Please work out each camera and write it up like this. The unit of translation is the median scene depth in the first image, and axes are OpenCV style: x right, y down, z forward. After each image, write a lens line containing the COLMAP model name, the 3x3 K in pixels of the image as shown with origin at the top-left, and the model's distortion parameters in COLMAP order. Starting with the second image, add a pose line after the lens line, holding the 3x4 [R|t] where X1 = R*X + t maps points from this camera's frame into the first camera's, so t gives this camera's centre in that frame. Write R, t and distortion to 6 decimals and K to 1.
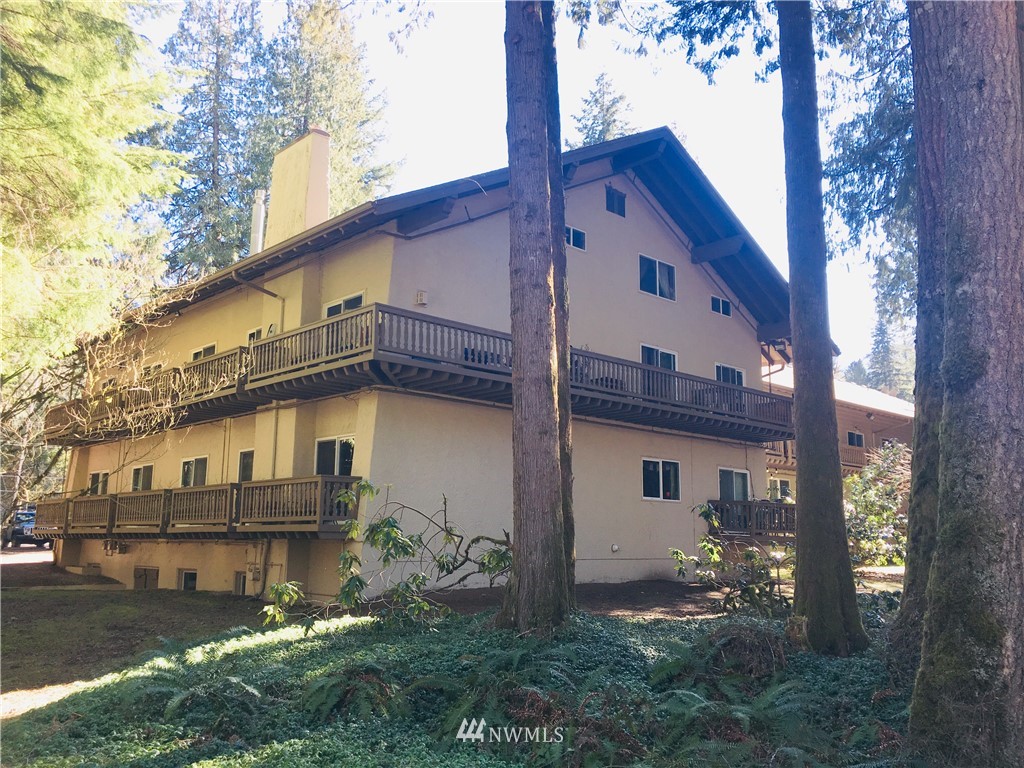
lens RADIAL K [[863.3, 0, 508.4], [0, 863.3, 380.5], [0, 0, 1]] dist [0.012510, -0.008906]
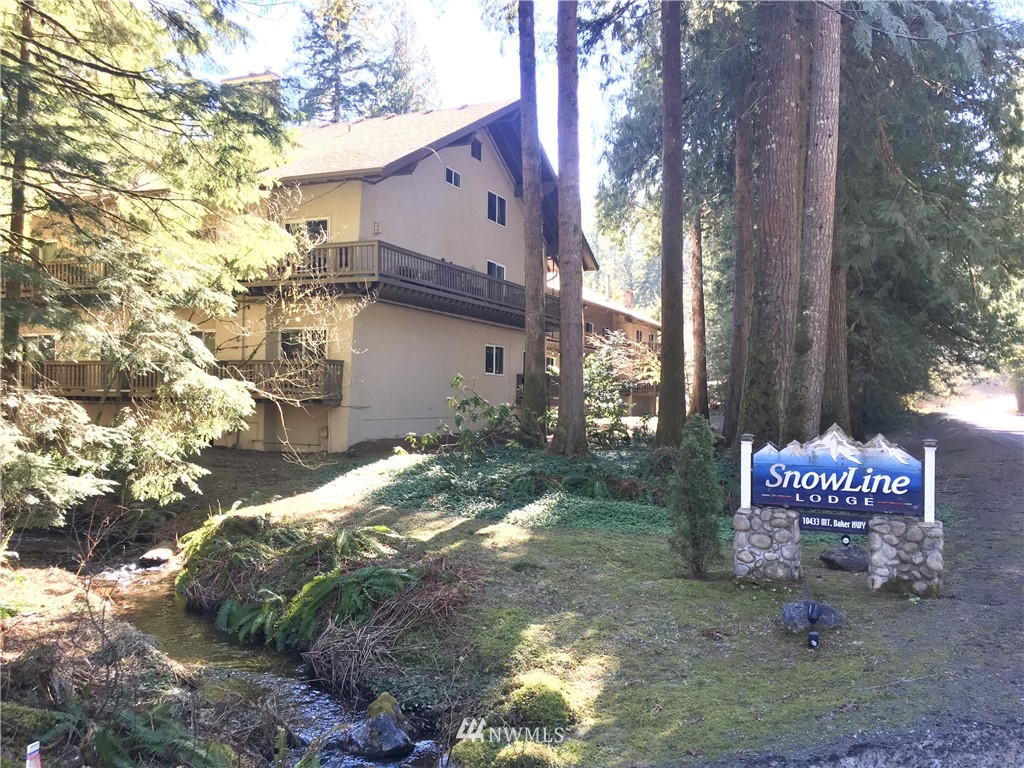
lens RADIAL K [[863.3, 0, 507.1], [0, 863.3, 388.0], [0, 0, 1]] dist [0.012510, -0.008906]
pose [[0.917883, 0.004011, 0.396831, -0.446368], [-0.073348, 0.984436, 0.159705, -0.080052], [-0.390014, -0.175698, 0.903891, -0.339200]]
